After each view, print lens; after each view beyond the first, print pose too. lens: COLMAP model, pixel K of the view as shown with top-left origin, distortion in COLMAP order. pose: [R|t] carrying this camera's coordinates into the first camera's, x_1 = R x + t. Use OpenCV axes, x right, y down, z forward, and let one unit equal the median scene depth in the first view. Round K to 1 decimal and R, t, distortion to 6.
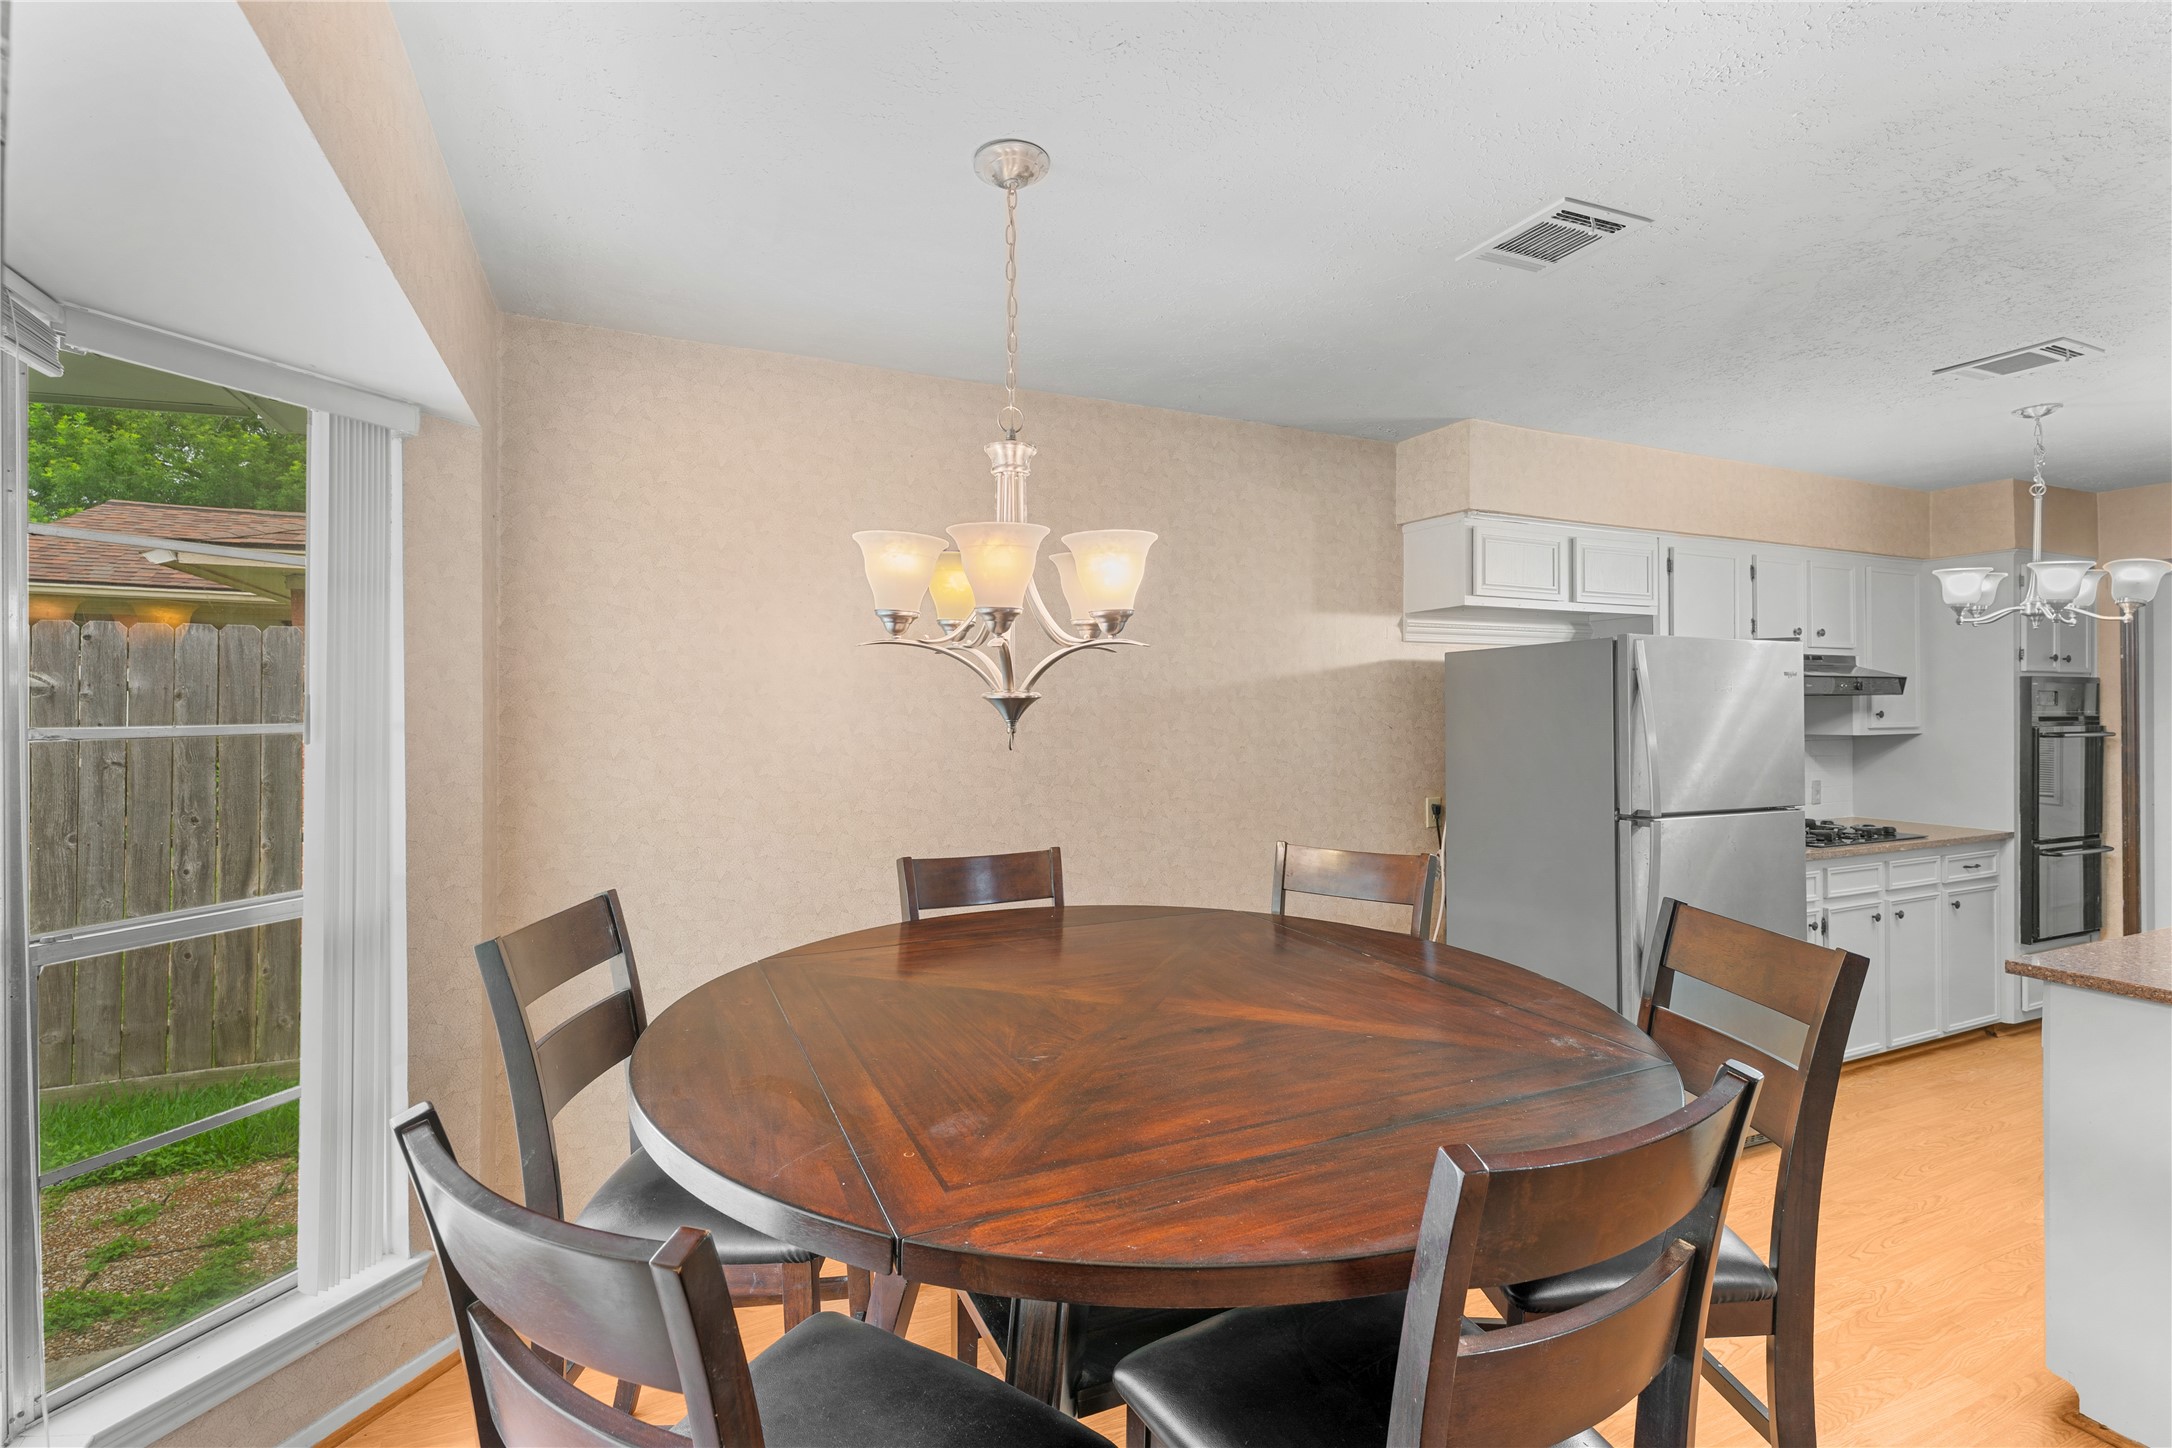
lens RADIAL K [[1006.1, 0, 1084.1], [0, 1006.1, 708.8], [0, 0, 1]] dist [0.000340, 0.000212]
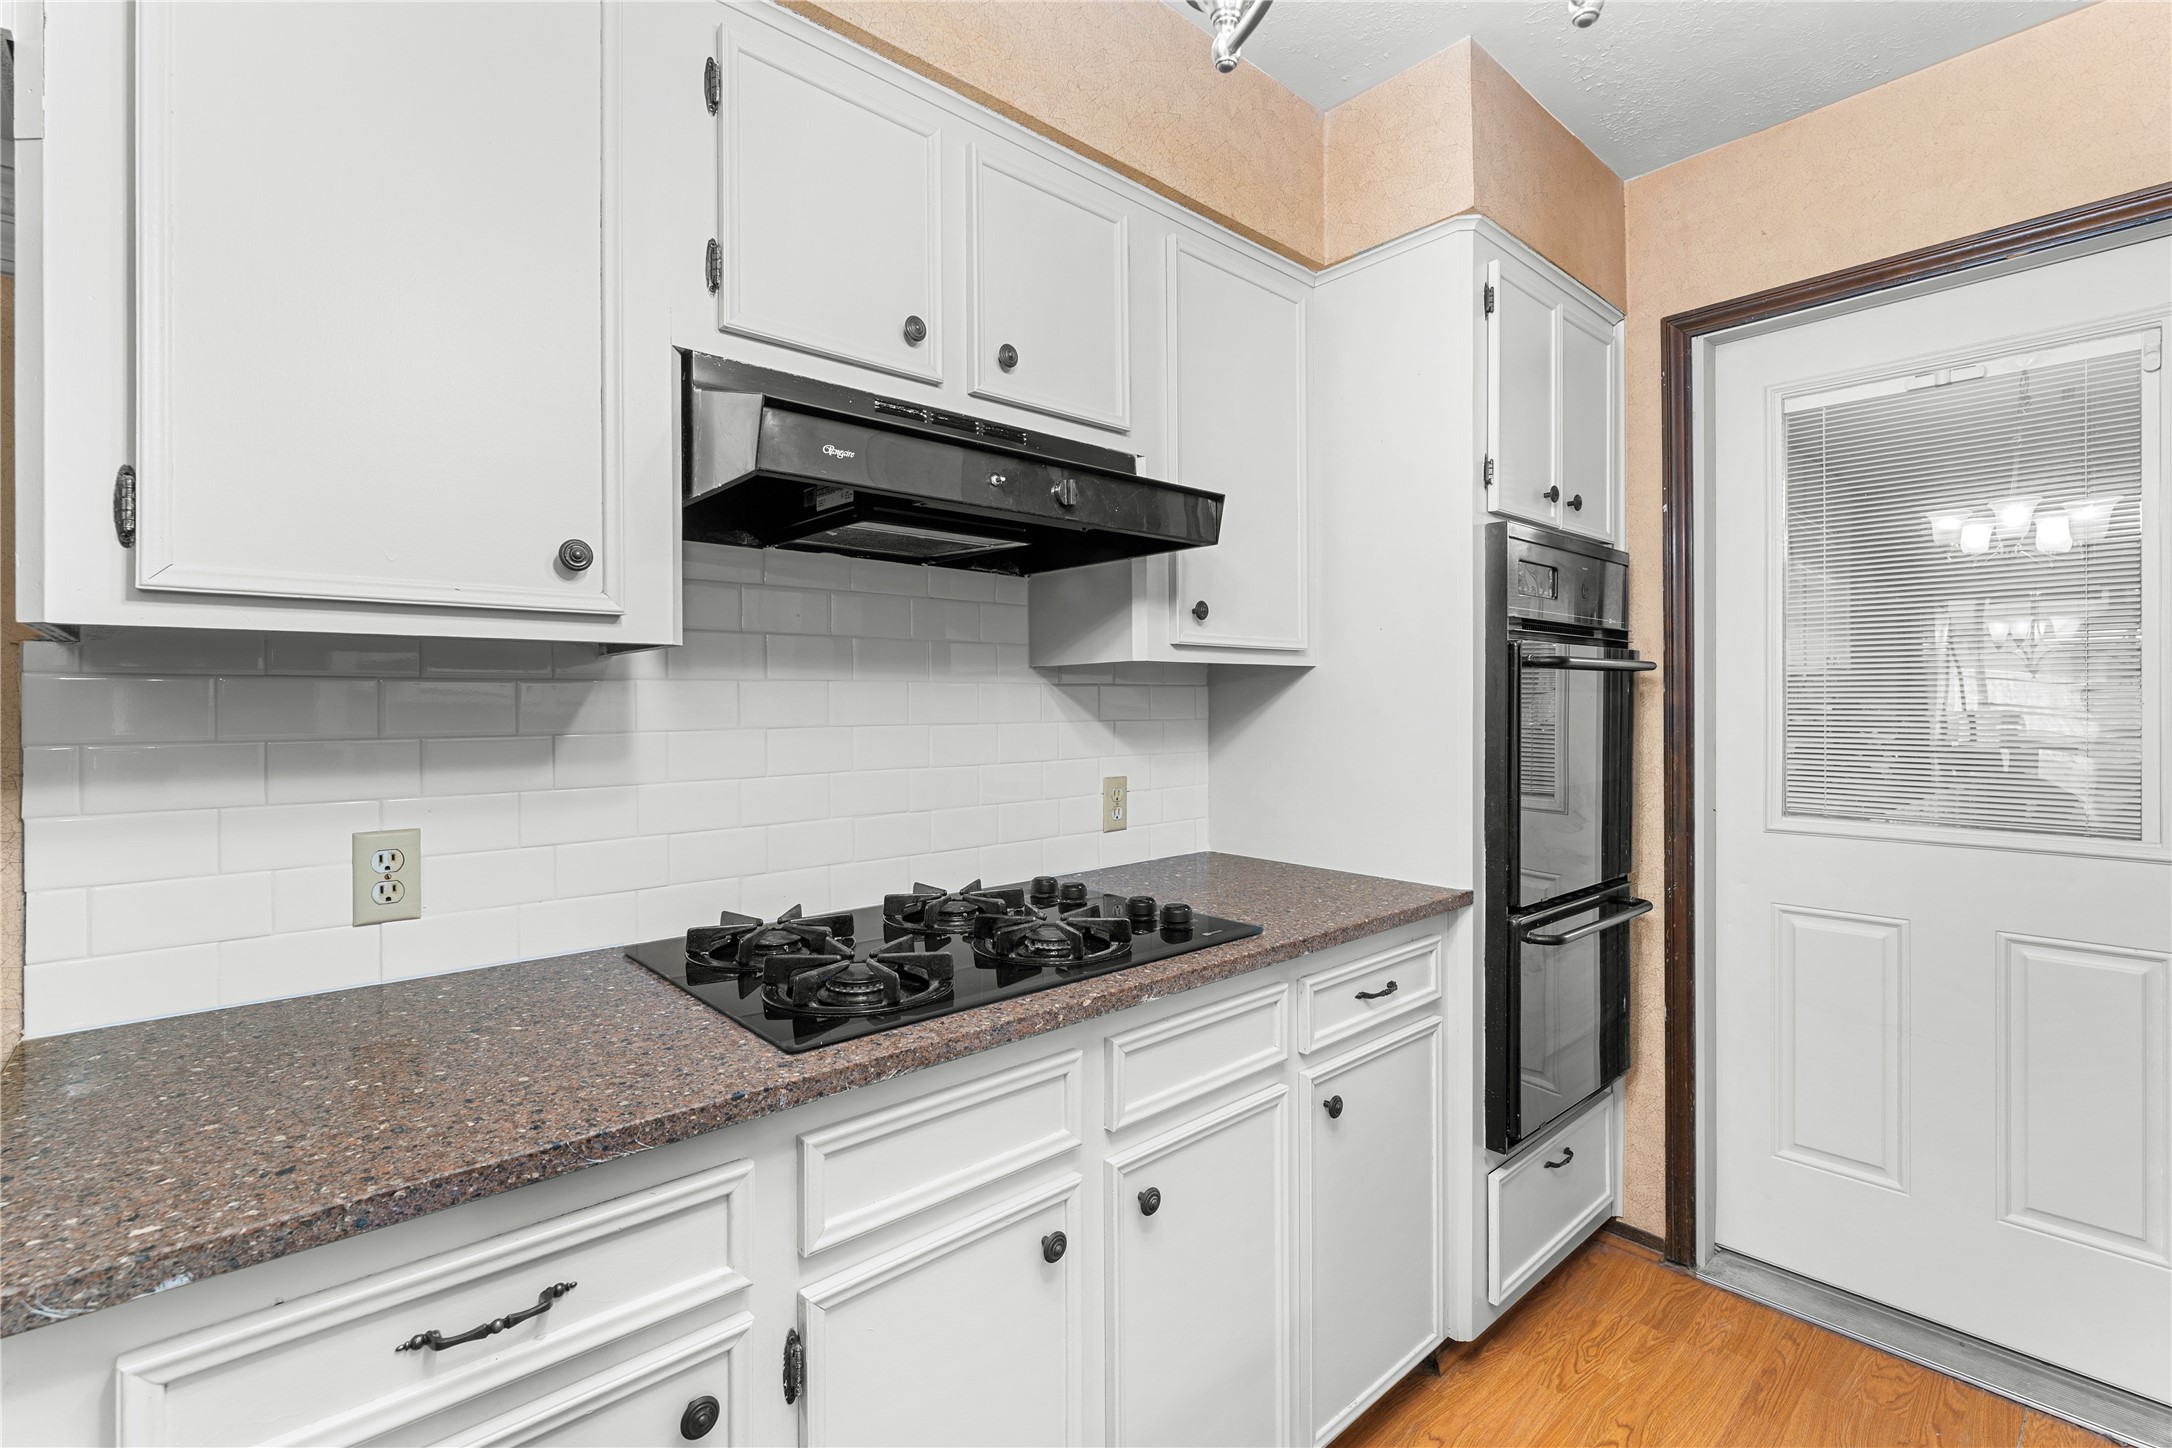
lens RADIAL K [[973.9, 0, 1130.3], [0, 973.9, 704.5], [0, 0, 1]] dist [-0.010833, -0.000022]
pose [[0.946621, -0.002579, 0.322338, 0.649388], [0.000987, 0.999987, 0.005101, 0.041565], [-0.322346, -0.004510, 0.946611, 0.653072]]
